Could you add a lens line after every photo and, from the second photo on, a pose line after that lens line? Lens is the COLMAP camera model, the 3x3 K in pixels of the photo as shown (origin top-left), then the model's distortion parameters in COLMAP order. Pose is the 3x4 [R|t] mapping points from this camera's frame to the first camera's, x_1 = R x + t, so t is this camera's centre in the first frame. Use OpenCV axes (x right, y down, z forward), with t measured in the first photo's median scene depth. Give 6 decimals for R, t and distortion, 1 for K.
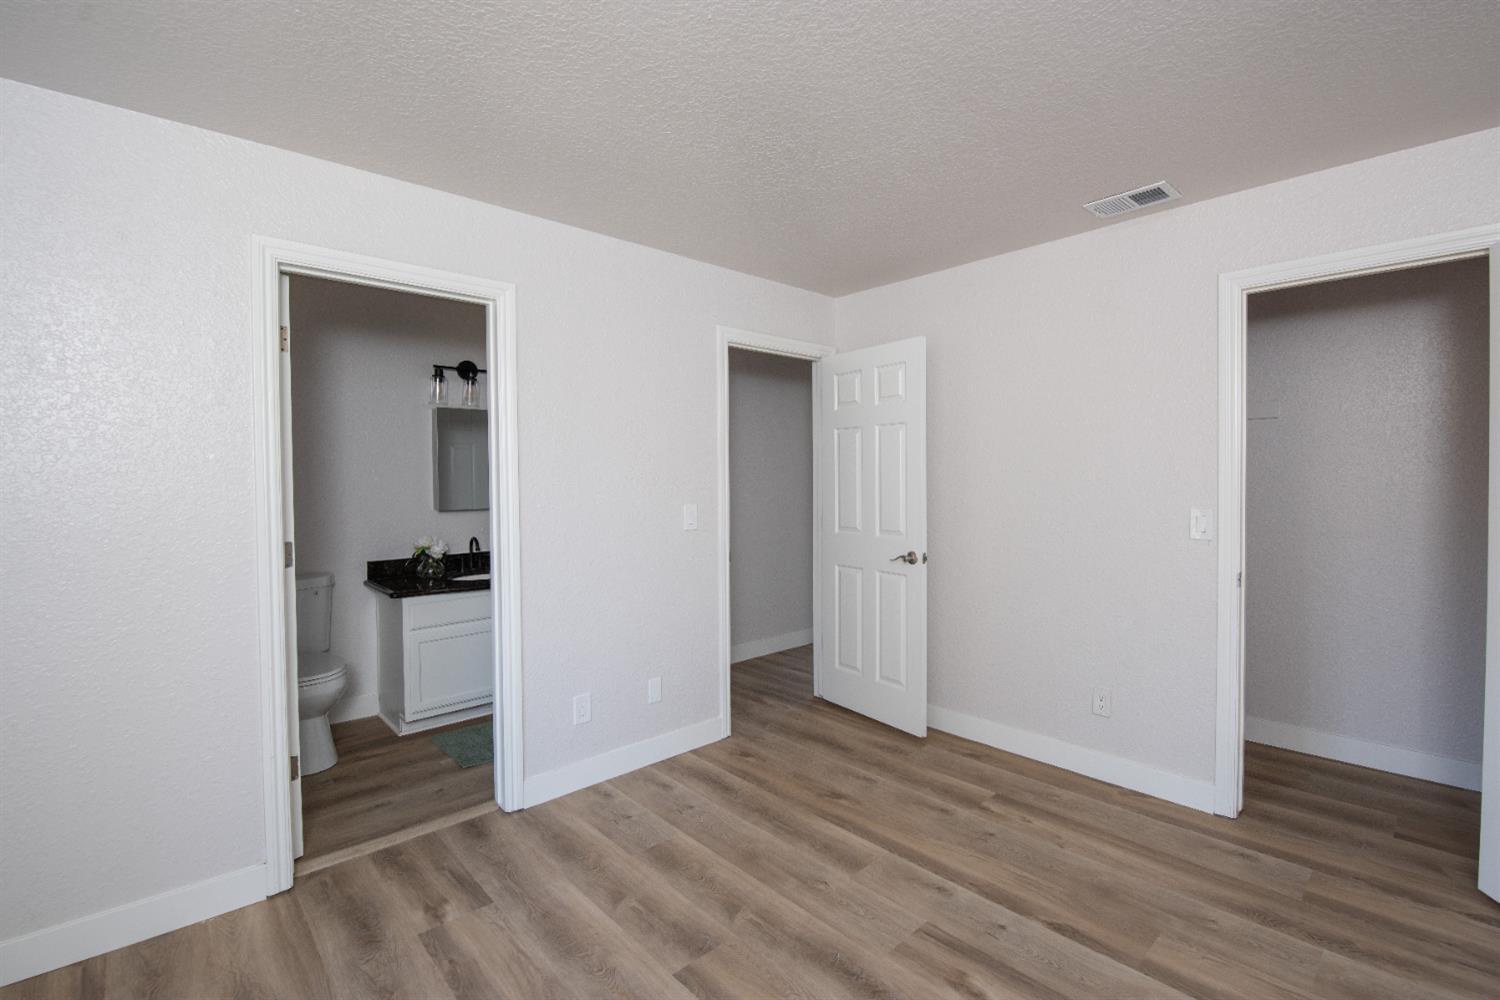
lens RADIAL K [[657.5, 0, 753.8], [0, 657.5, 487.7], [0, 0, 1]] dist [-0.015855, -0.003762]
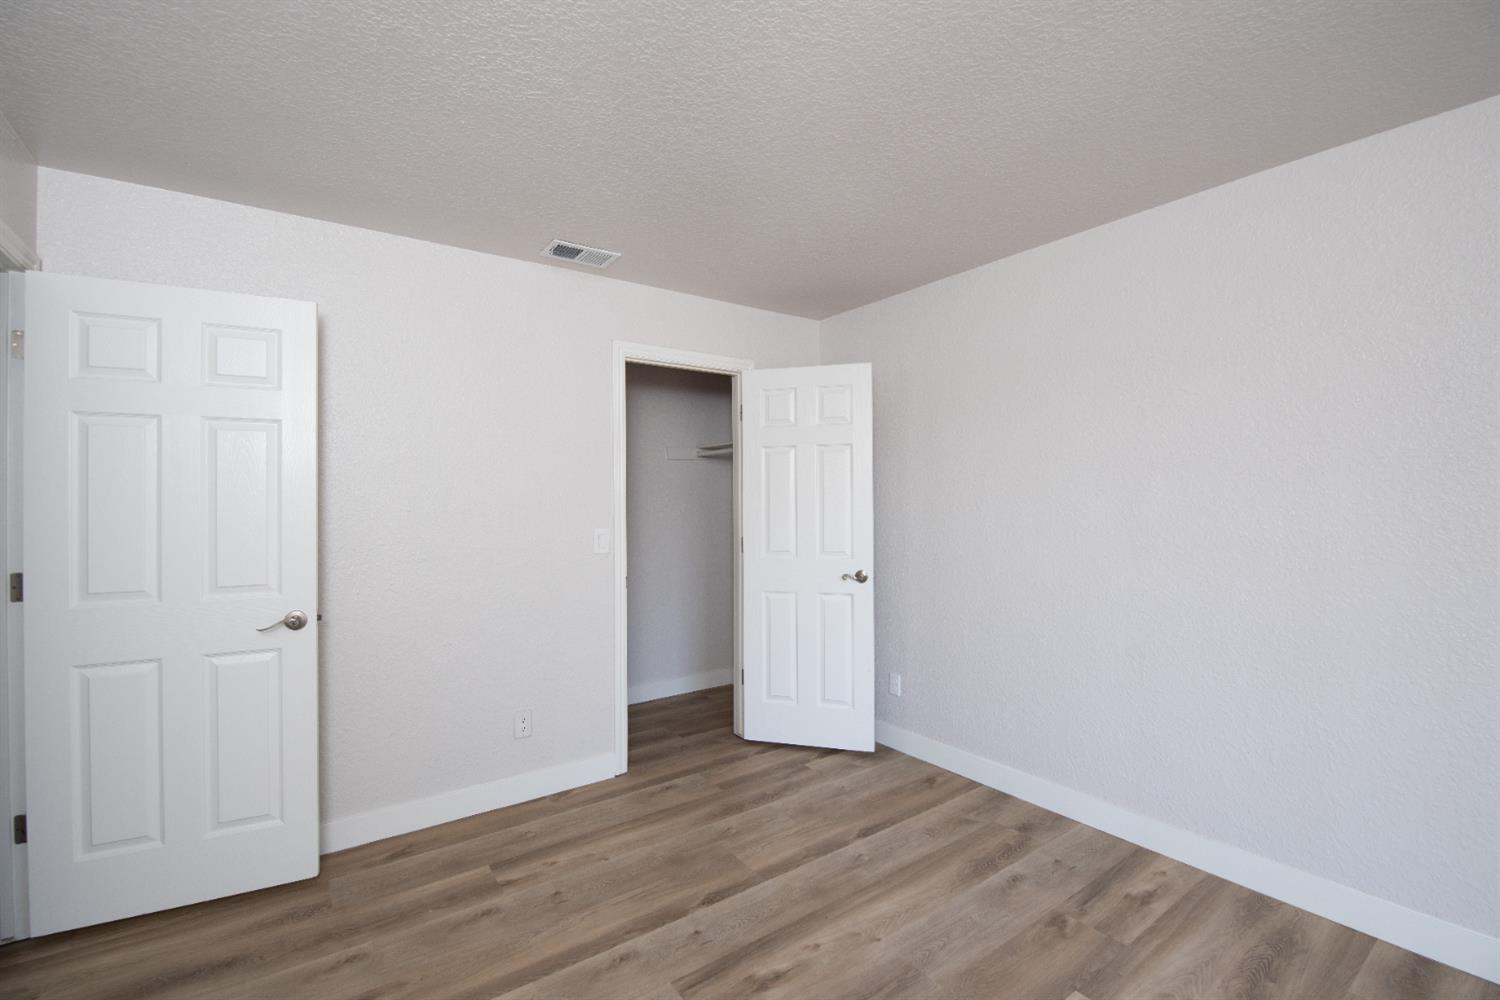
lens RADIAL K [[657.5, 0, 745.5], [0, 657.5, 499.0], [0, 0, 1]] dist [-0.015855, -0.003762]
pose [[0.114151, 0.004962, 0.993451, -0.480825], [0.017737, 0.999818, -0.007031, -0.009833], [-0.993305, 0.018423, 0.114042, 0.579693]]
